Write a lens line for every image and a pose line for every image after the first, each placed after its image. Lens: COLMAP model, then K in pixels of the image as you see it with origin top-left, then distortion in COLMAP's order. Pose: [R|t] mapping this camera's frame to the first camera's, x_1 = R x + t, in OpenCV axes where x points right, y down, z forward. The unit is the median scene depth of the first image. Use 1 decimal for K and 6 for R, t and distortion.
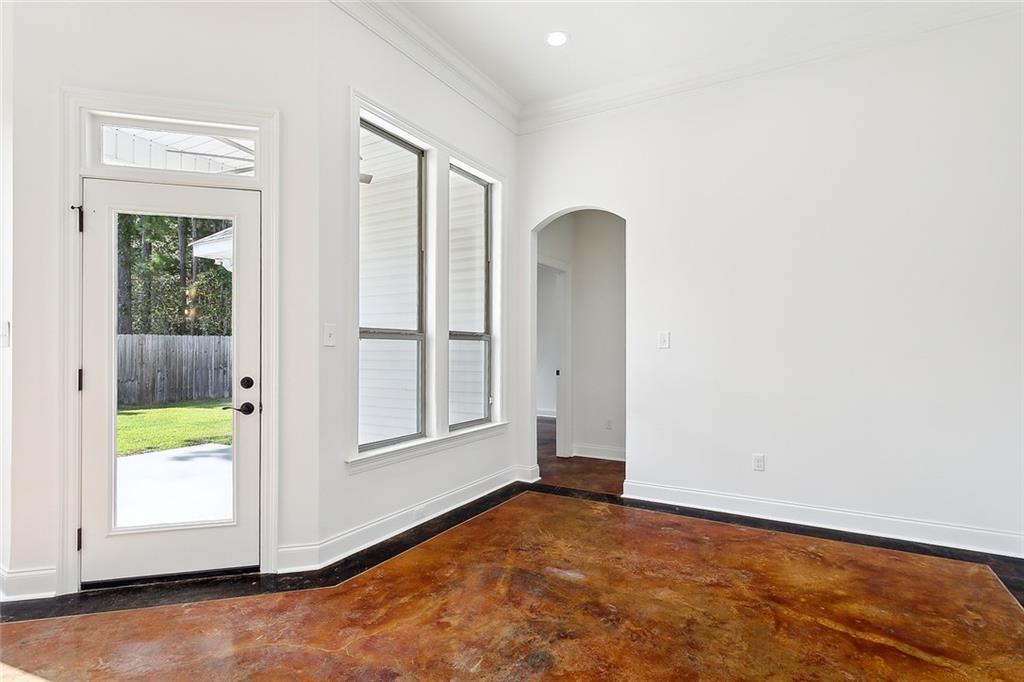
lens RADIAL K [[493.5, 0, 520.3], [0, 493.5, 351.0], [0, 0, 1]] dist [-0.003711, 0.003193]
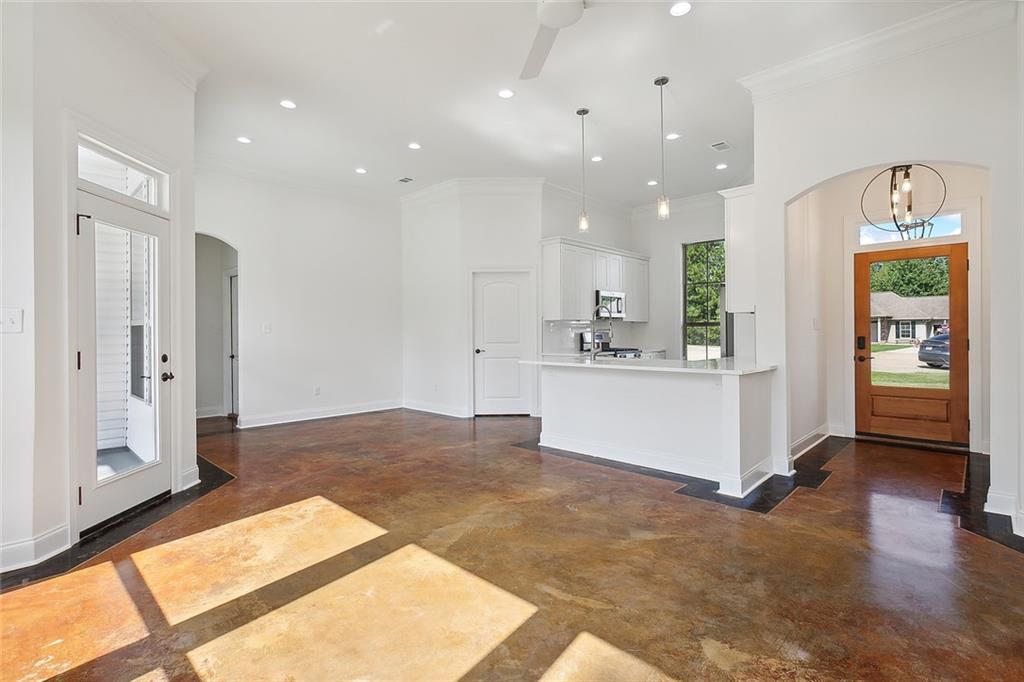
lens RADIAL K [[493.5, 0, 509.8], [0, 493.5, 328.0], [0, 0, 1]] dist [-0.003711, 0.003193]
pose [[0.231790, 0.004002, 0.972758, -1.530717], [0.005215, 0.999972, -0.005357, -0.007401], [-0.972752, 0.006315, 0.231763, -0.236205]]
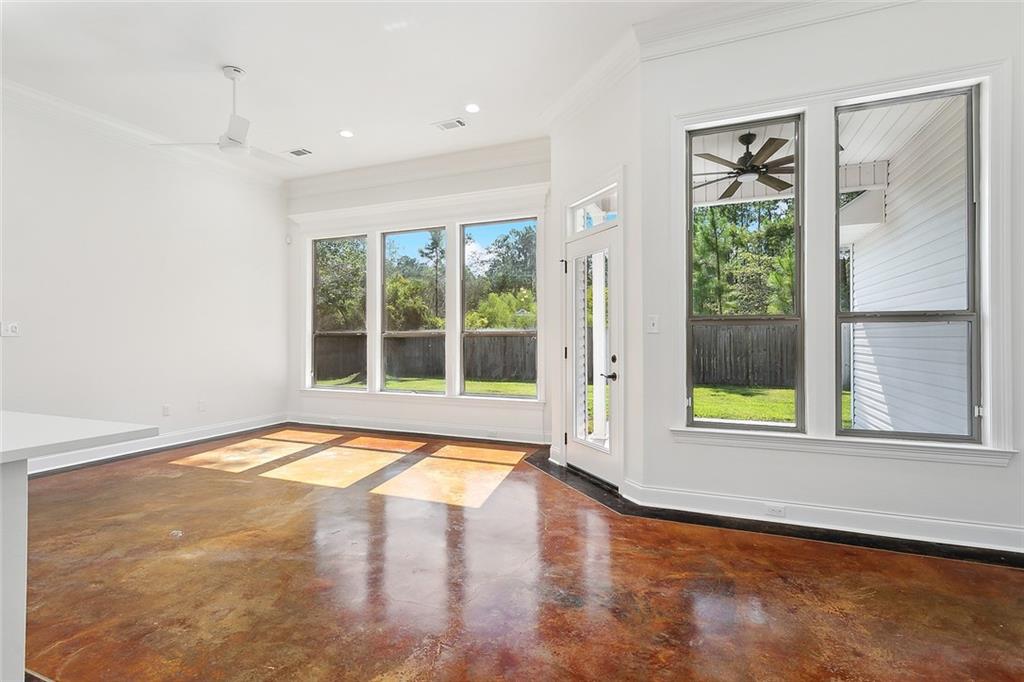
lens RADIAL K [[493.5, 0, 507.9], [0, 493.5, 336.4], [0, 0, 1]] dist [-0.003711, 0.003193]
pose [[0.130953, -0.003983, -0.991381, 0.781706], [0.002737, 0.999990, -0.003656, 0.002233], [0.991385, -0.002235, 0.130962, 0.456340]]
